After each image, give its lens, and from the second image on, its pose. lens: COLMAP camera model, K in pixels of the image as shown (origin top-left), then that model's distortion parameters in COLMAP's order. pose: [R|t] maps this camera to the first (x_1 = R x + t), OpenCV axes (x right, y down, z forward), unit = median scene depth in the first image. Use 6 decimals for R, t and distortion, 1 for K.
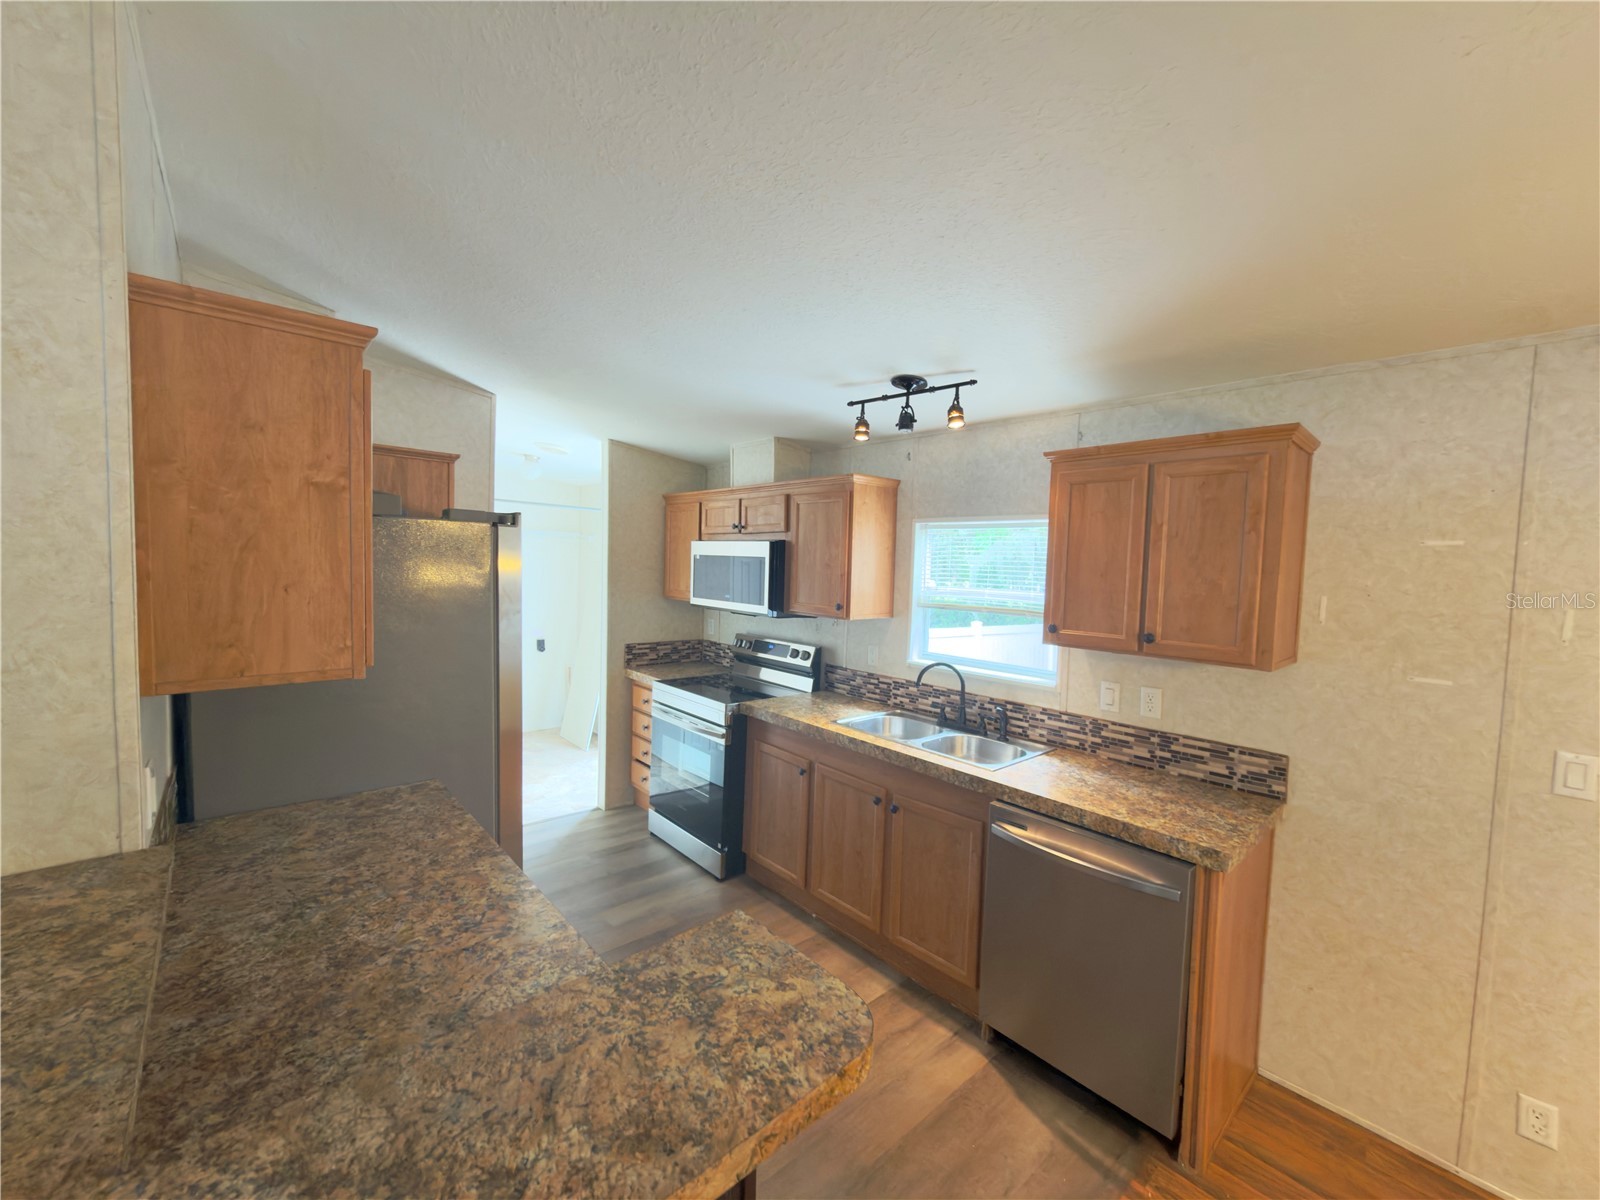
lens RADIAL K [[638.8, 0, 798.1], [0, 638.8, 600.5], [0, 0, 1]] dist [-0.001914, 0.000141]
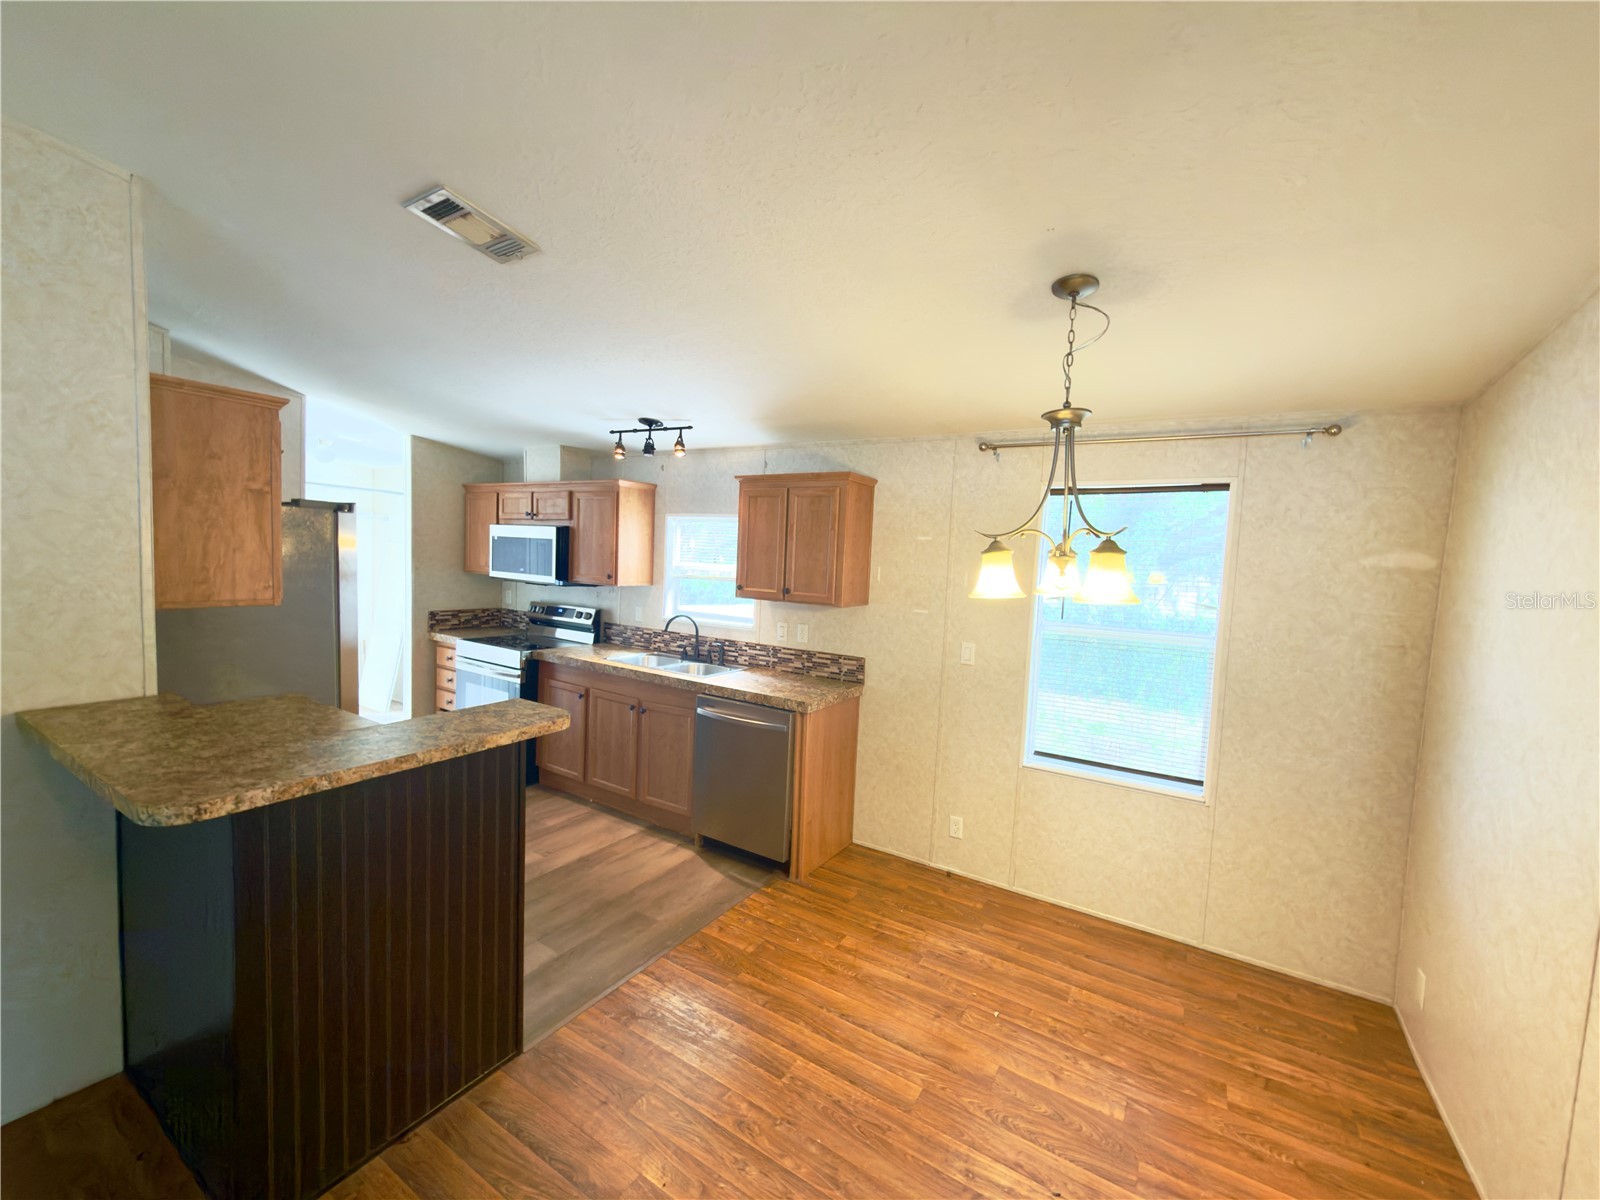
lens RADIAL K [[638.8, 0, 800.9], [0, 638.8, 600.7], [0, 0, 1]] dist [-0.001914, 0.000141]
pose [[0.958570, -0.007150, 0.284766, 0.088389], [0.000605, 0.999734, 0.023064, 0.039954], [-0.284855, -0.021936, 0.958320, -0.559637]]
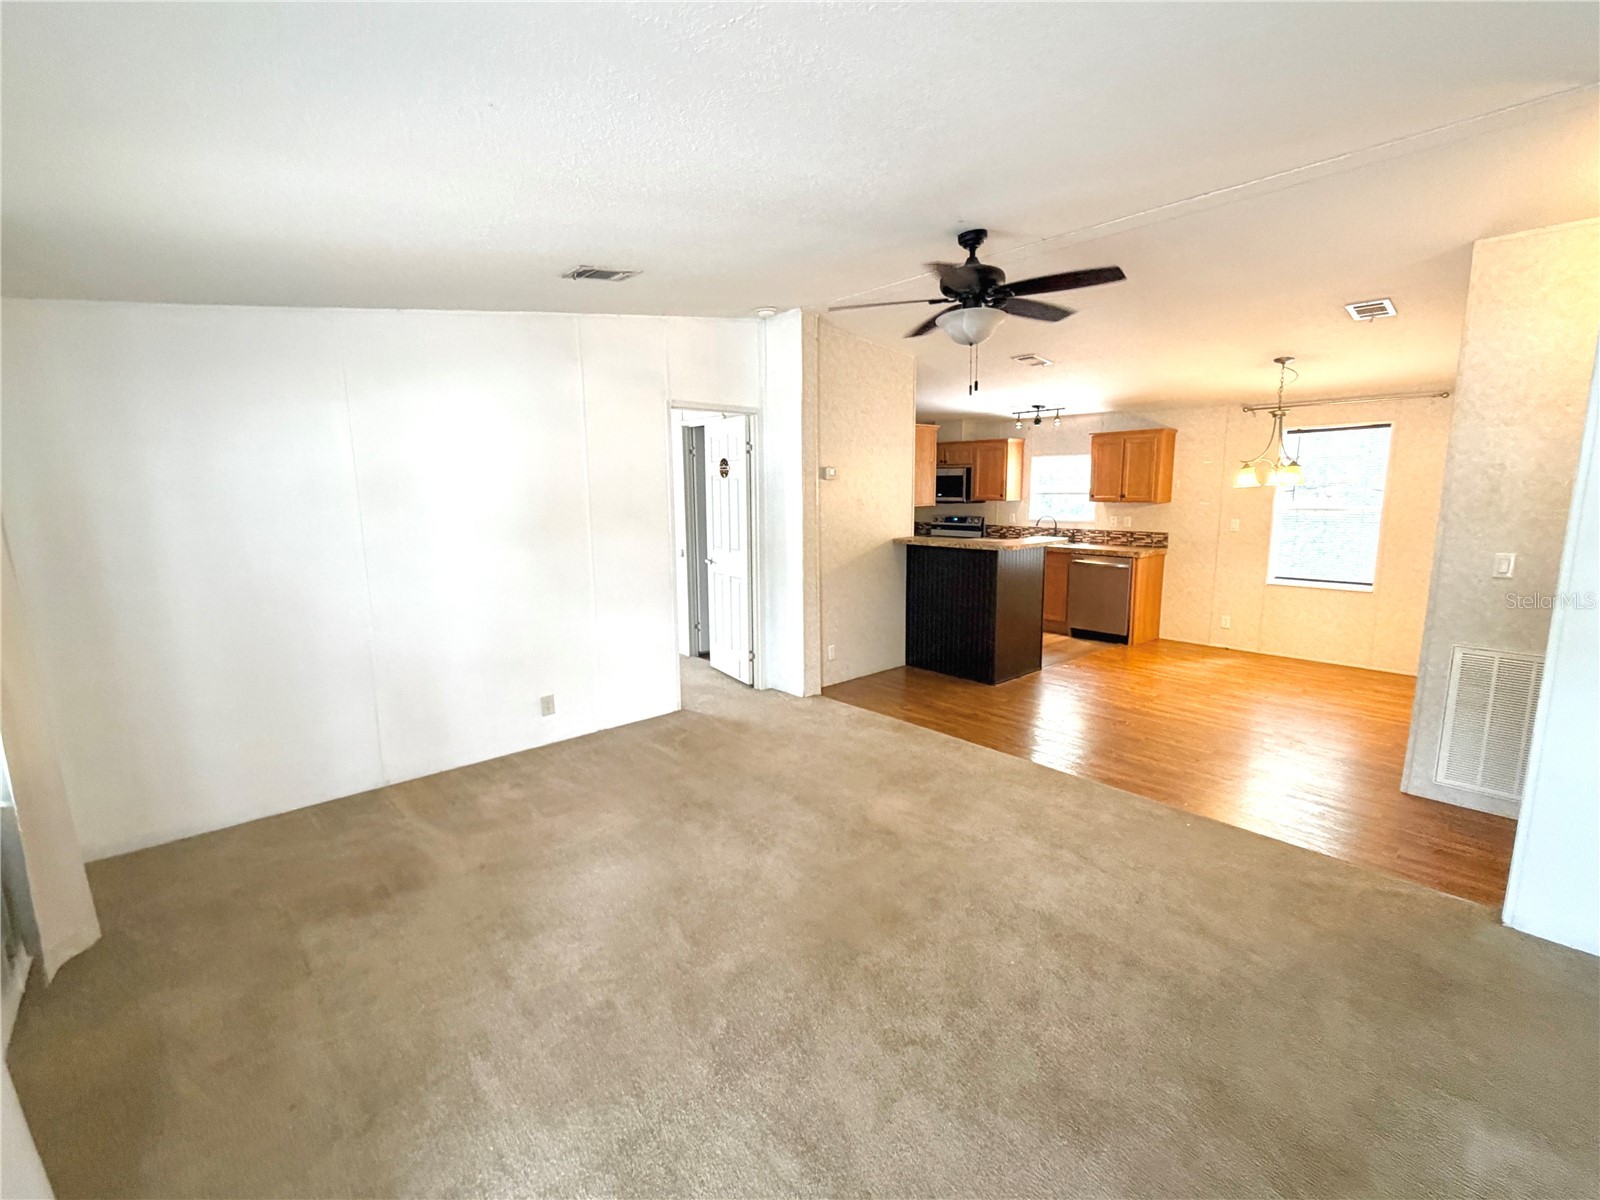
lens RADIAL K [[720.5, 0, 810.0], [0, 720.5, 601.8], [0, 0, 1]] dist [0.005530, 0.000441]
pose [[0.999194, -0.039781, 0.005388, -0.886146], [0.039021, 0.993971, 0.102467, 0.132929], [-0.009432, -0.102174, 0.994722, -2.212540]]
